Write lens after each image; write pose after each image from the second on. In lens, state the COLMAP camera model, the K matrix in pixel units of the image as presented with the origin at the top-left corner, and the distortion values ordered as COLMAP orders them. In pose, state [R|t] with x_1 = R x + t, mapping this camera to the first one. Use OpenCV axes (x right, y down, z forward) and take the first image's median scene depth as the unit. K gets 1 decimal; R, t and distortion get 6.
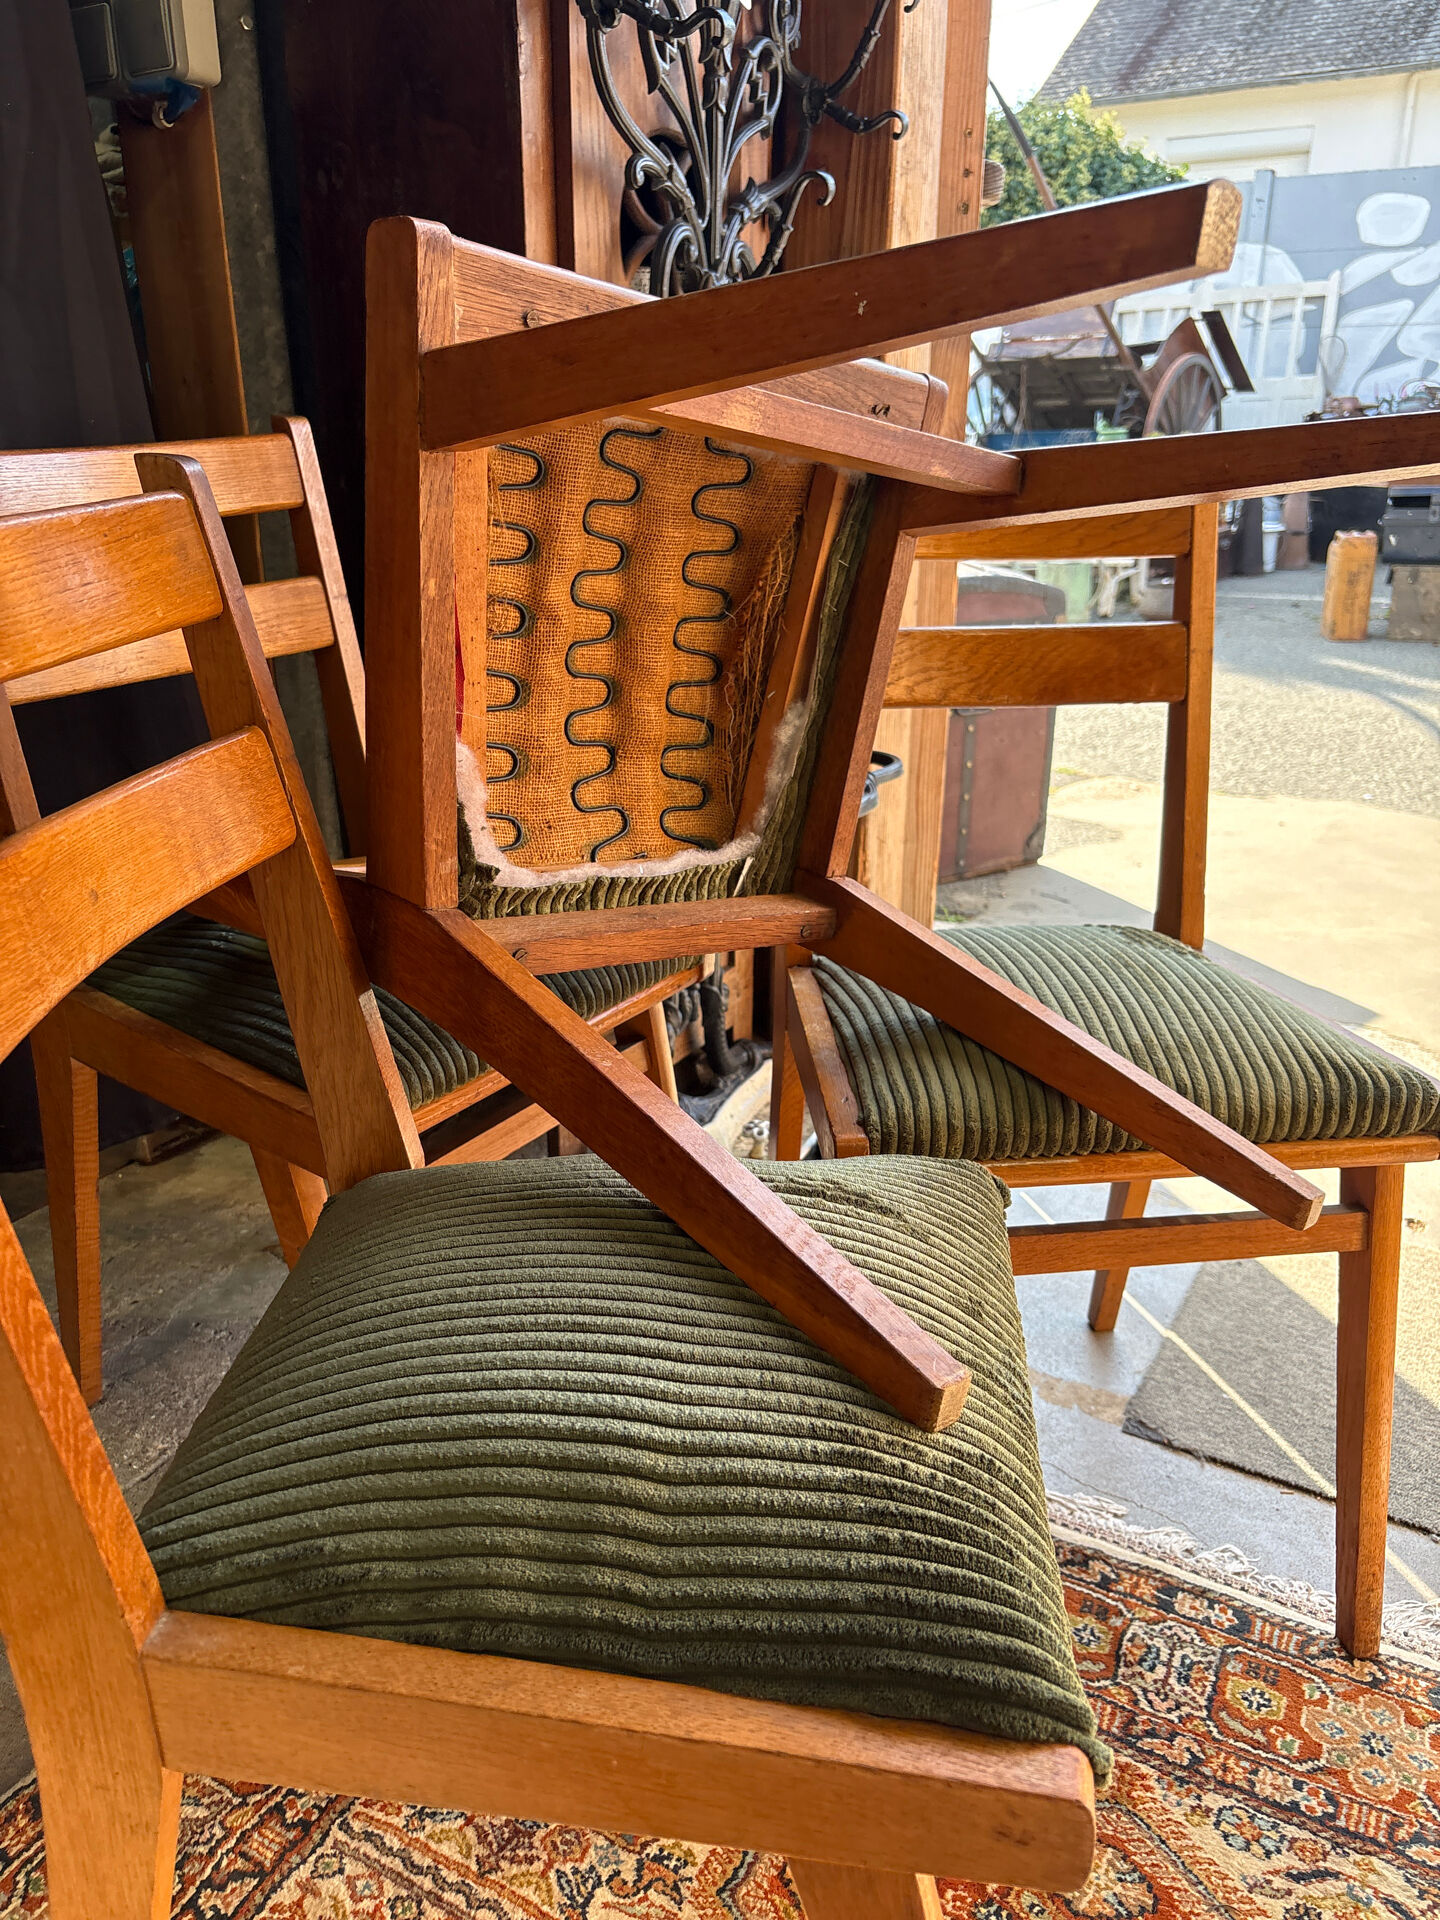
lens RADIAL K [[1471.5, 0, 713.9], [0, 1471.5, 970.3], [0, 0, 1]] dist [0.022556, -0.027366]
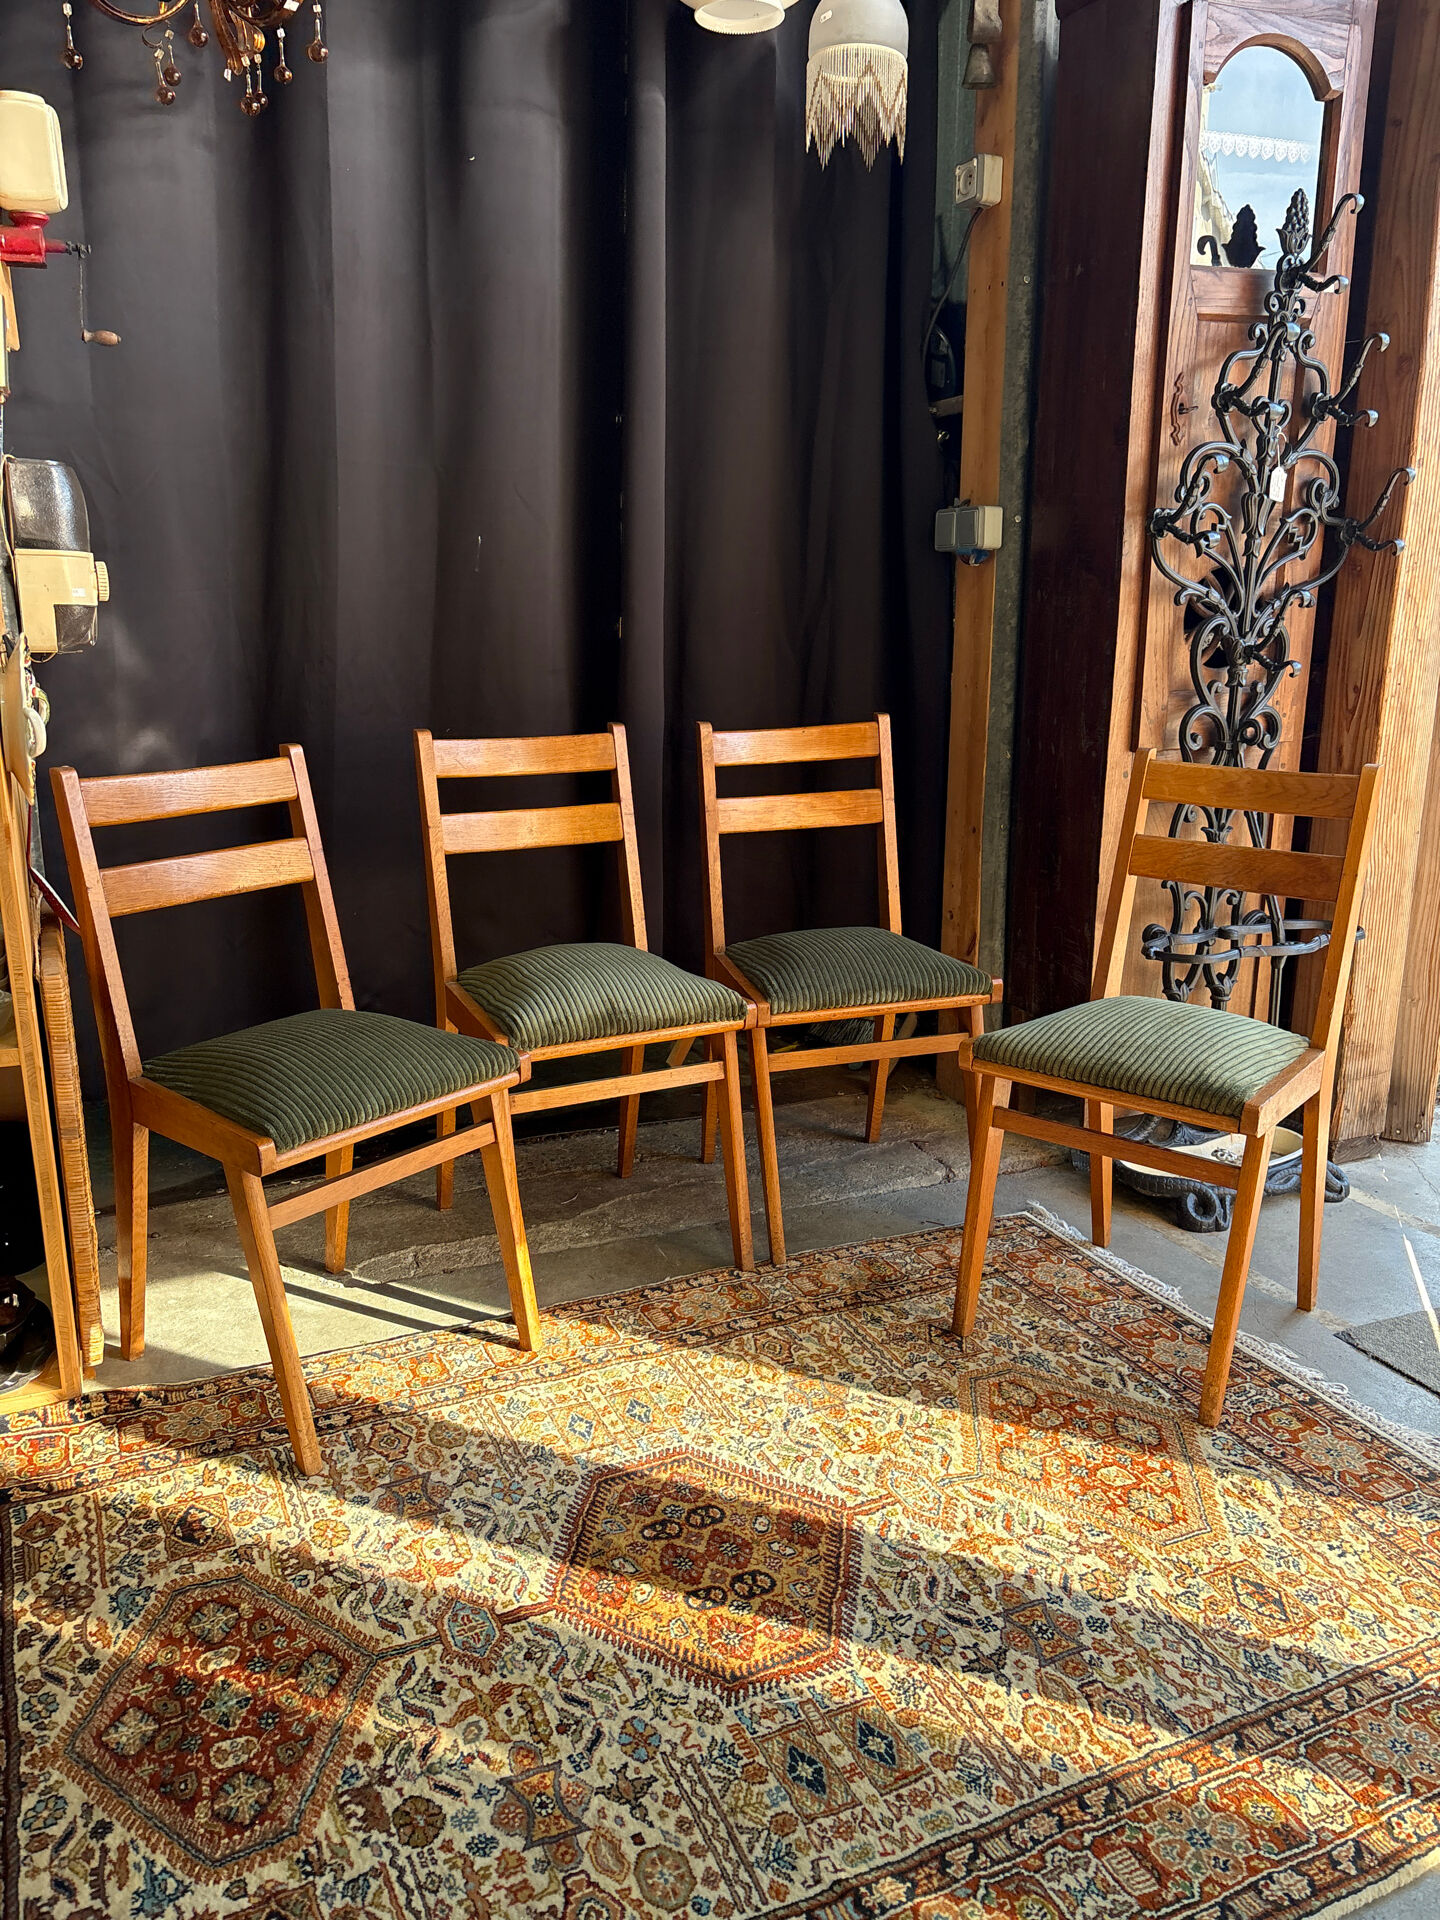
lens RADIAL K [[1471.5, 0, 717.1], [0, 1471.5, 979.3], [0, 0, 1]] dist [0.022556, -0.027366]
pose [[0.806427, 0.148171, -0.572469, 0.561396], [-0.210290, 0.976673, -0.043442, 0.132224], [0.552678, 0.155418, 0.818775, -0.725155]]
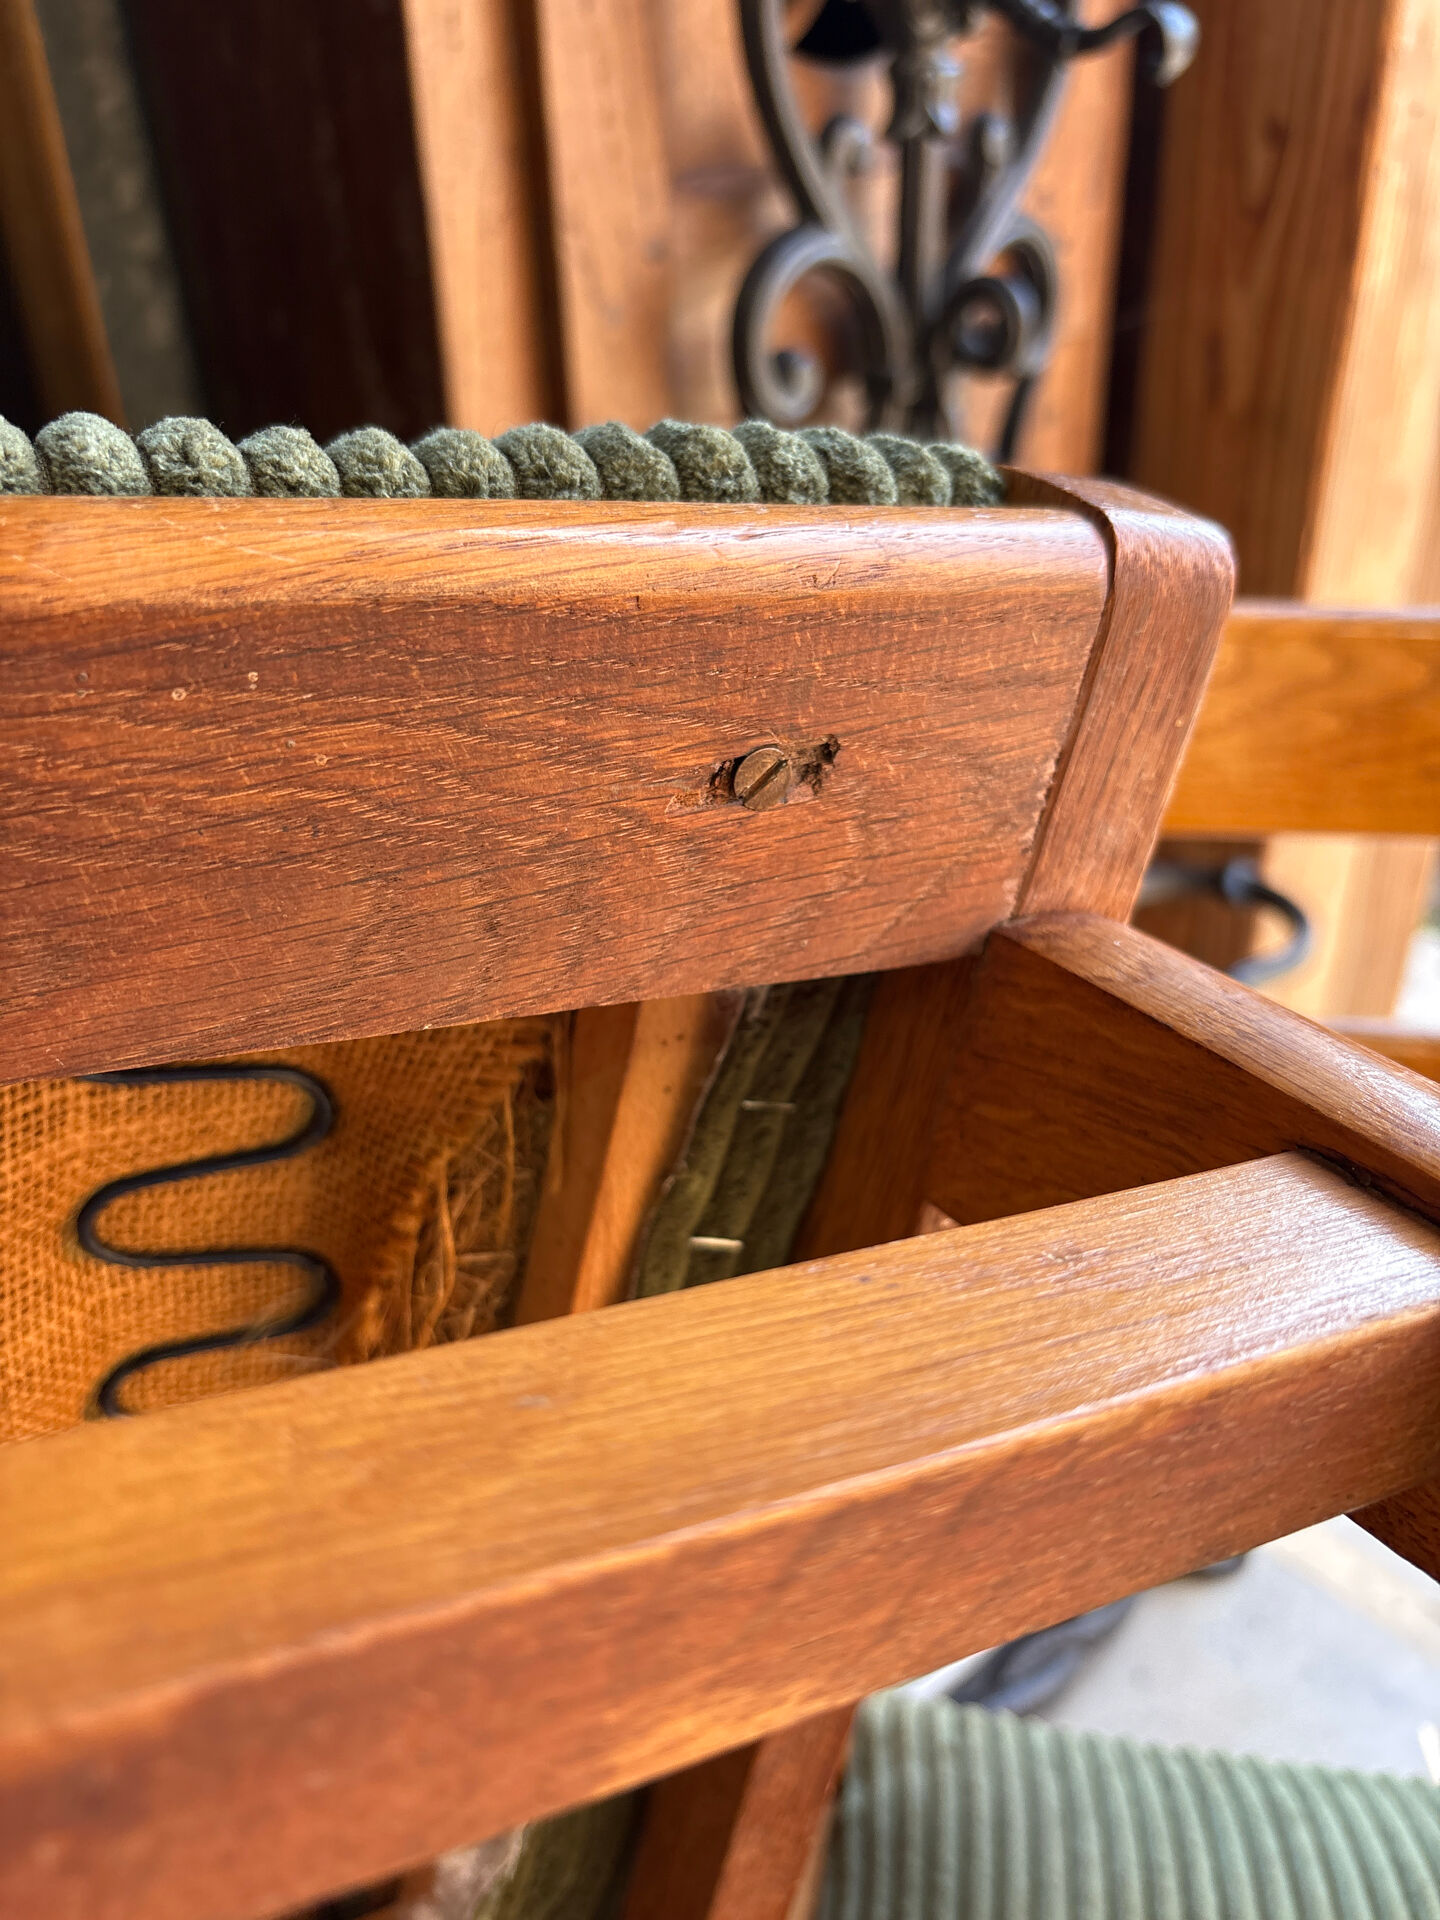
lens RADIAL K [[1471.5, 0, 727.4], [0, 1471.5, 953.6], [0, 0, 1]] dist [0.022556, -0.027366]
pose [[0.942852, 0.138616, -0.303010, 0.111173], [-0.081316, 0.977589, 0.194185, -0.260694], [0.323136, -0.158449, 0.932994, 0.542457]]
